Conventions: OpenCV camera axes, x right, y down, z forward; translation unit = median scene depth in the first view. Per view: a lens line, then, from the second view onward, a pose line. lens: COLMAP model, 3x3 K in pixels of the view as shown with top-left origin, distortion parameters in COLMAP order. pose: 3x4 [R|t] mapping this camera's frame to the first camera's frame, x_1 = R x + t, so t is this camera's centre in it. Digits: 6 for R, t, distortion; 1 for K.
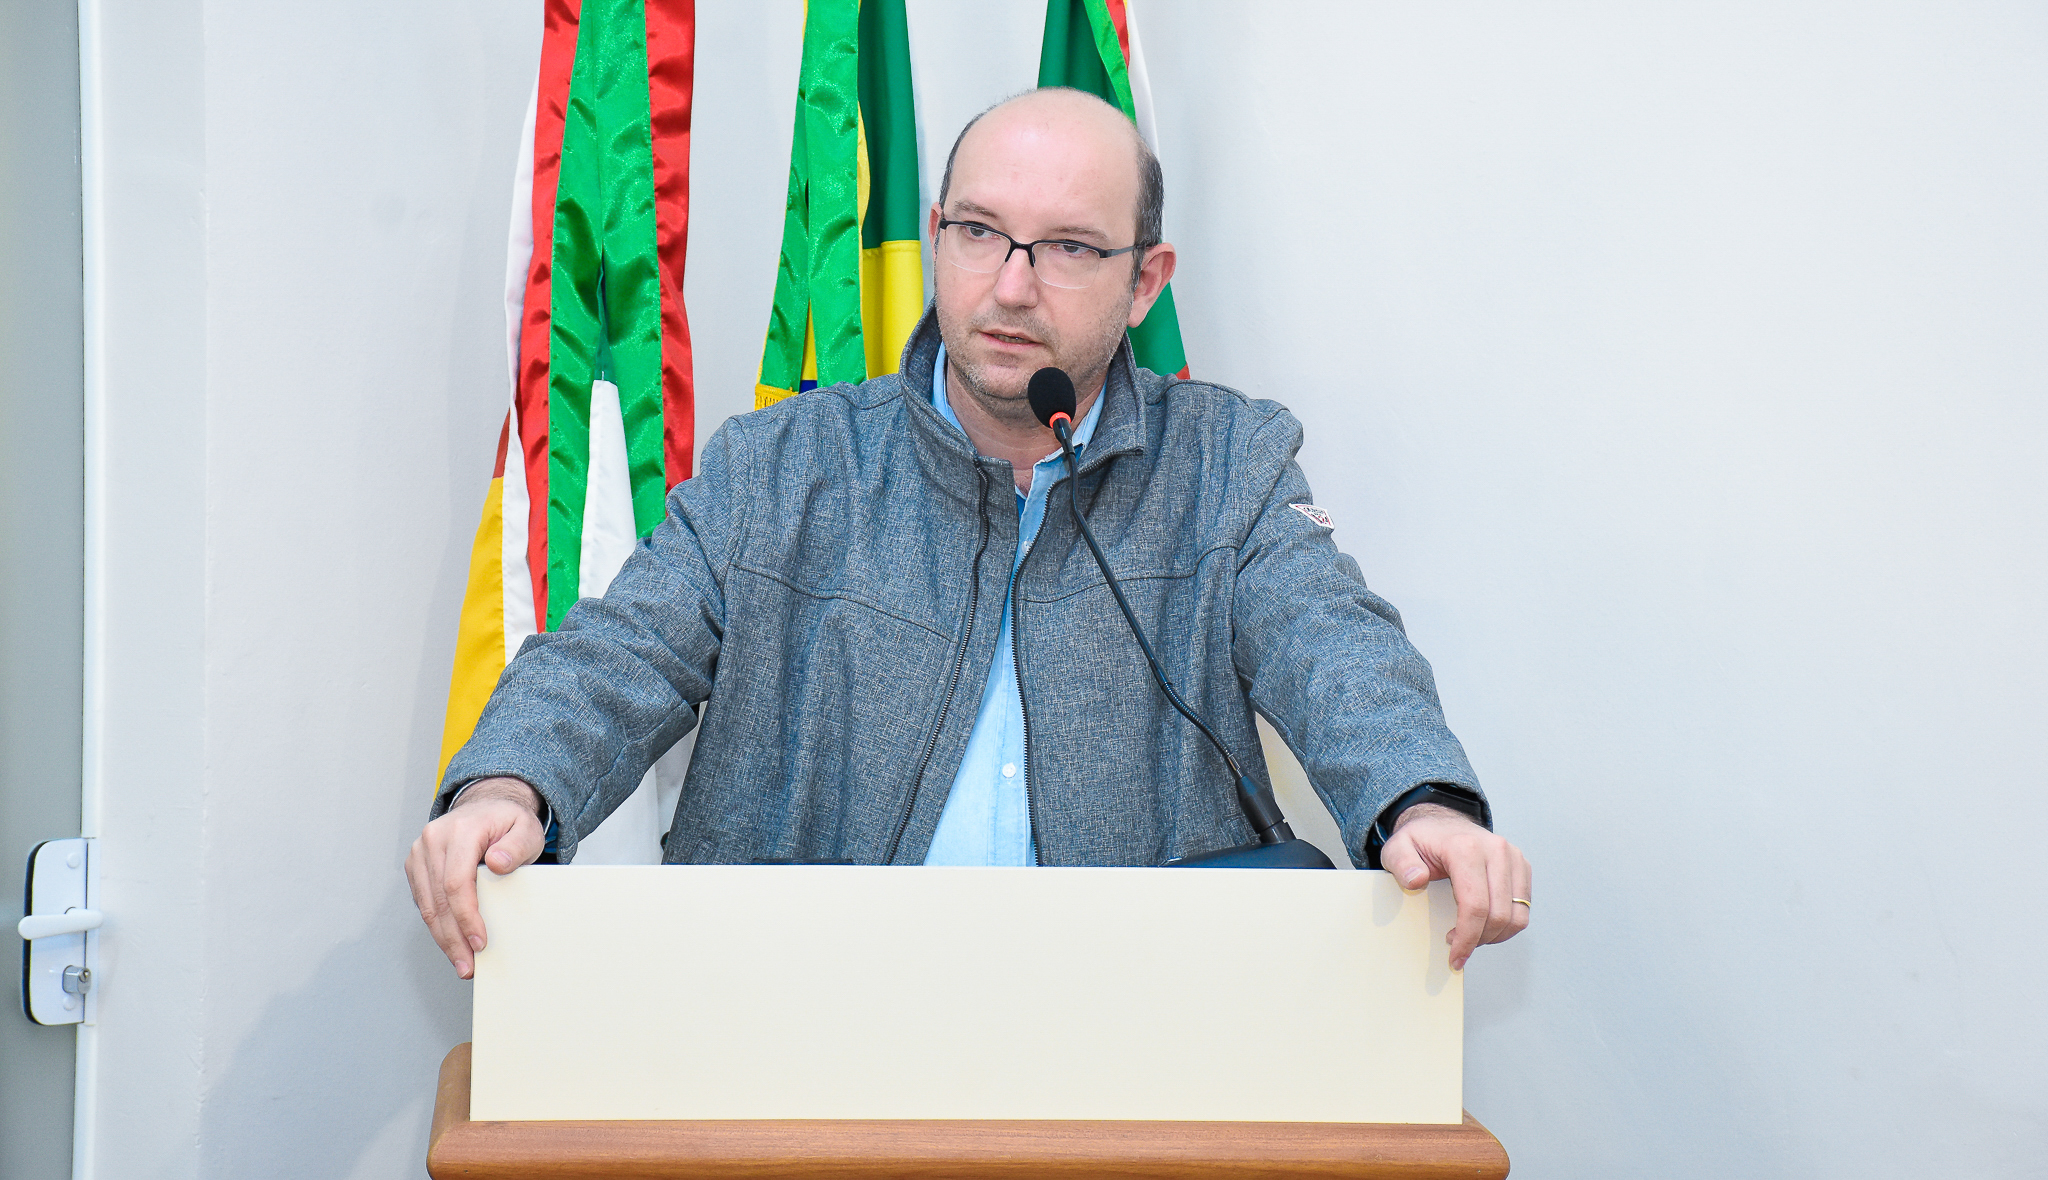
lens RADIAL K [[5873.5, 0, 1023.8], [0, 5873.5, 591.4], [0, 0, 1]] dist [0.732896, 0.000000]
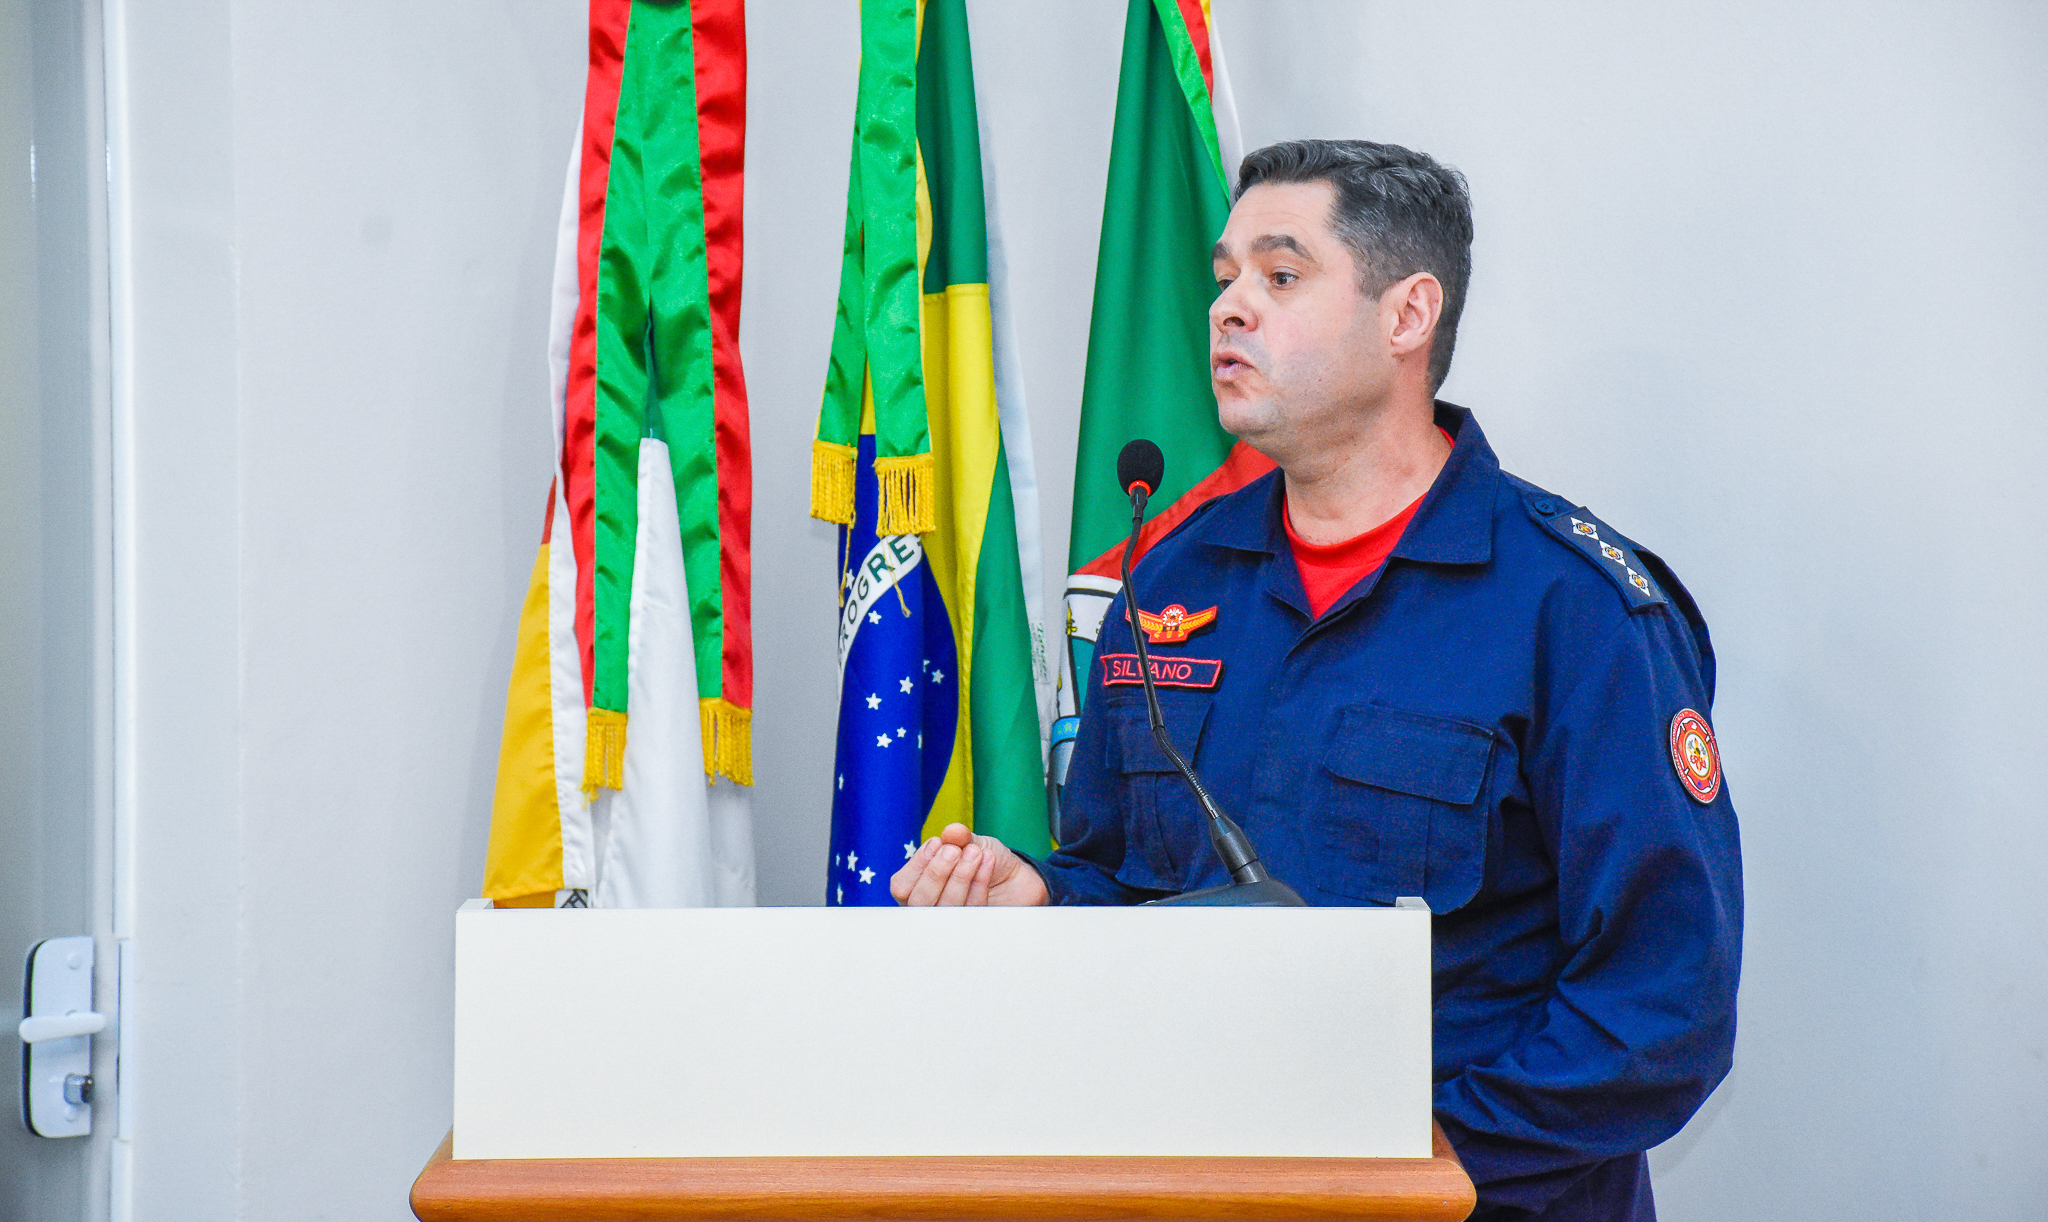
lens RADIAL K [[9612.9, 0, 1024.3], [0, 9612.9, 602.9], [0, 0, 1]] dist [1.676064, 0.000000]
pose [[0.996431, -0.013155, -0.083377, 0.115200], [0.011374, 0.999698, -0.021802, 0.024511], [0.083638, 0.020776, 0.996280, -0.522073]]
